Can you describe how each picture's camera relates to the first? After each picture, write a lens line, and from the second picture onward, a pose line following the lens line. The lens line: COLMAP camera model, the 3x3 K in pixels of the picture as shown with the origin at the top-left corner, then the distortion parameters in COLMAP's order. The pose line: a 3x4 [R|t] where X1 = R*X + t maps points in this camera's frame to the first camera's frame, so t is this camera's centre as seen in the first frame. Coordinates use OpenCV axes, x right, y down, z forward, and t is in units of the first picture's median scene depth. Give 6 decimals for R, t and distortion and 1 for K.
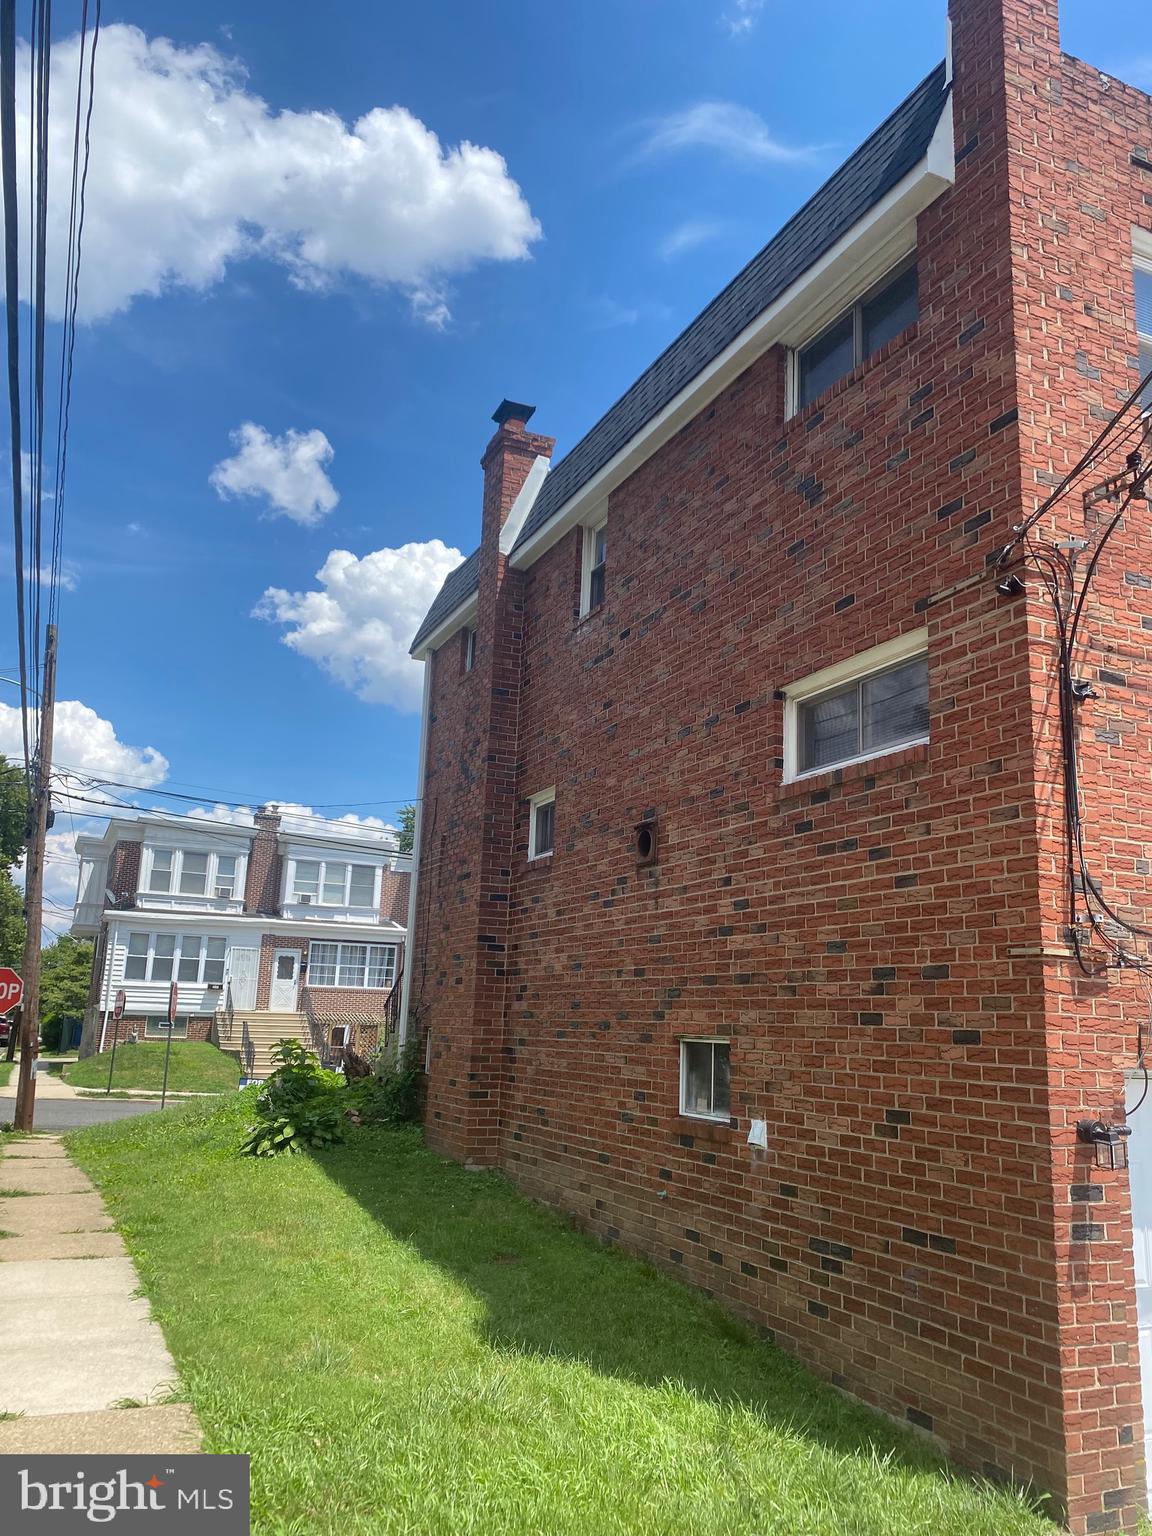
lens RADIAL K [[1172.0, 0, 576.0], [0, 1172.0, 768.0], [0, 0, 1]] dist [0.028483, -0.036116]
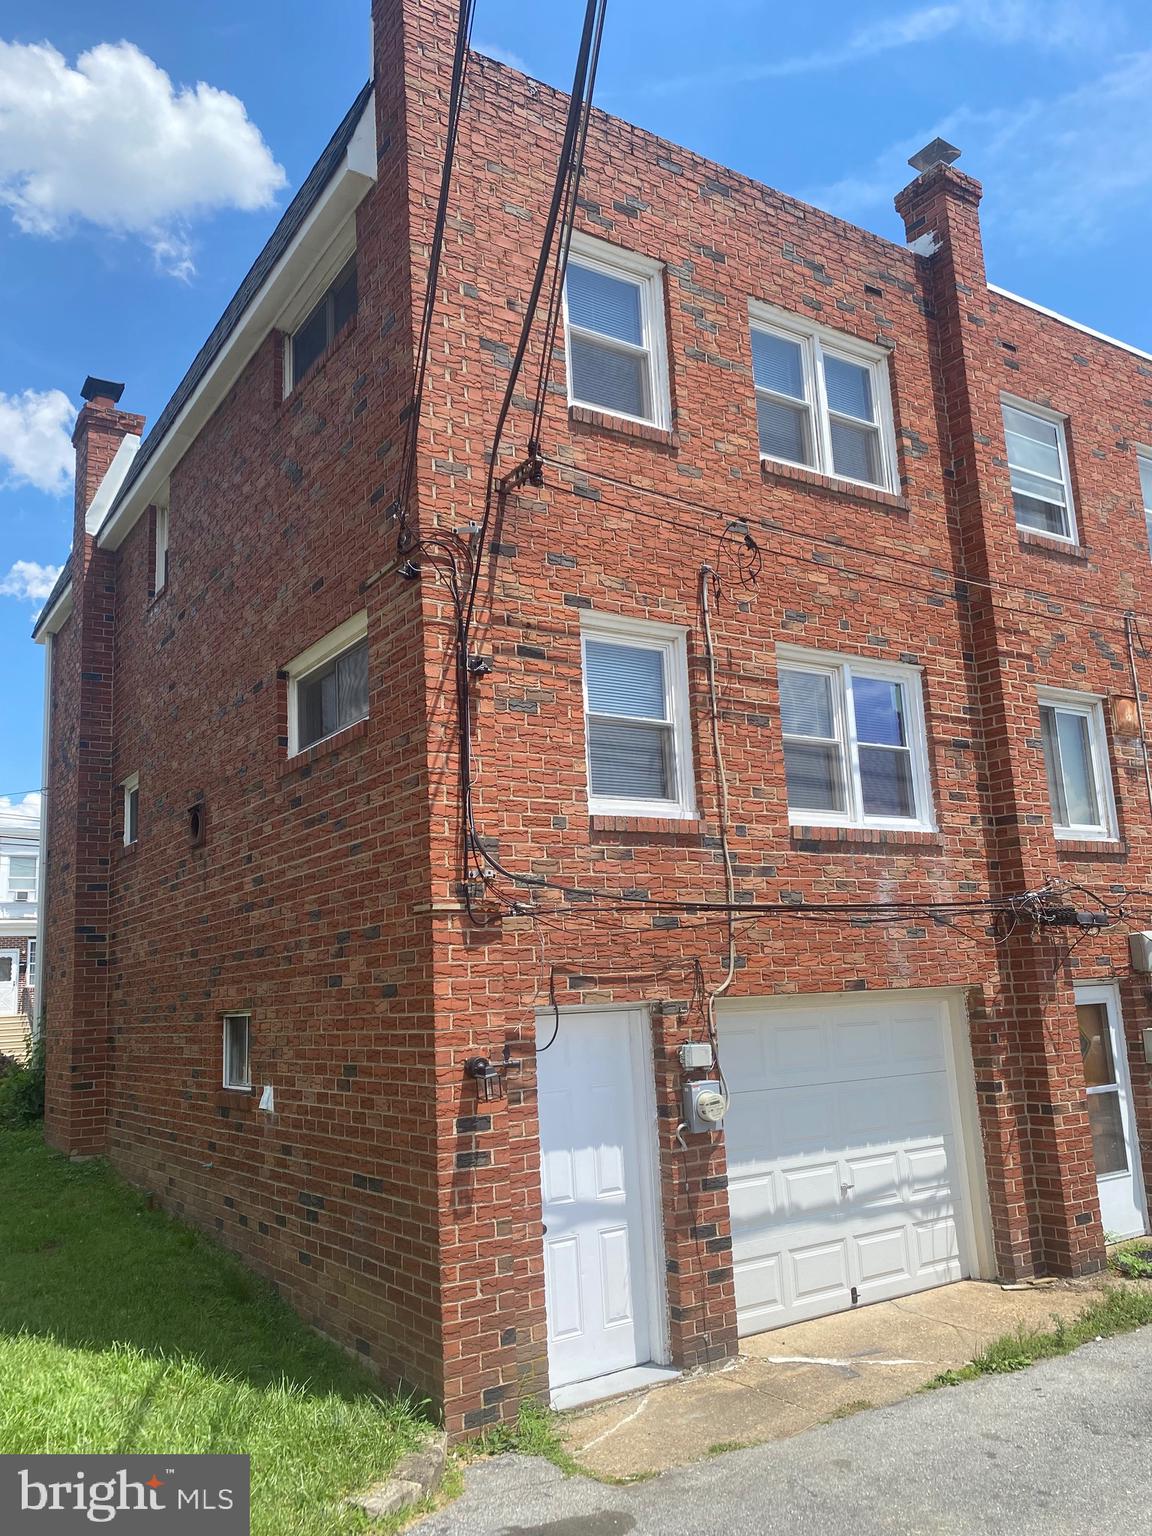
lens RADIAL K [[1180.0, 0, 568.4], [0, 1180.0, 772.7], [0, 0, 1]] dist [0.015565, -0.012956]
pose [[0.983855, -0.050961, 0.171560, 0.276847], [0.045589, 0.998343, 0.035109, -0.001925], [-0.173065, -0.026721, 0.984548, -0.074883]]
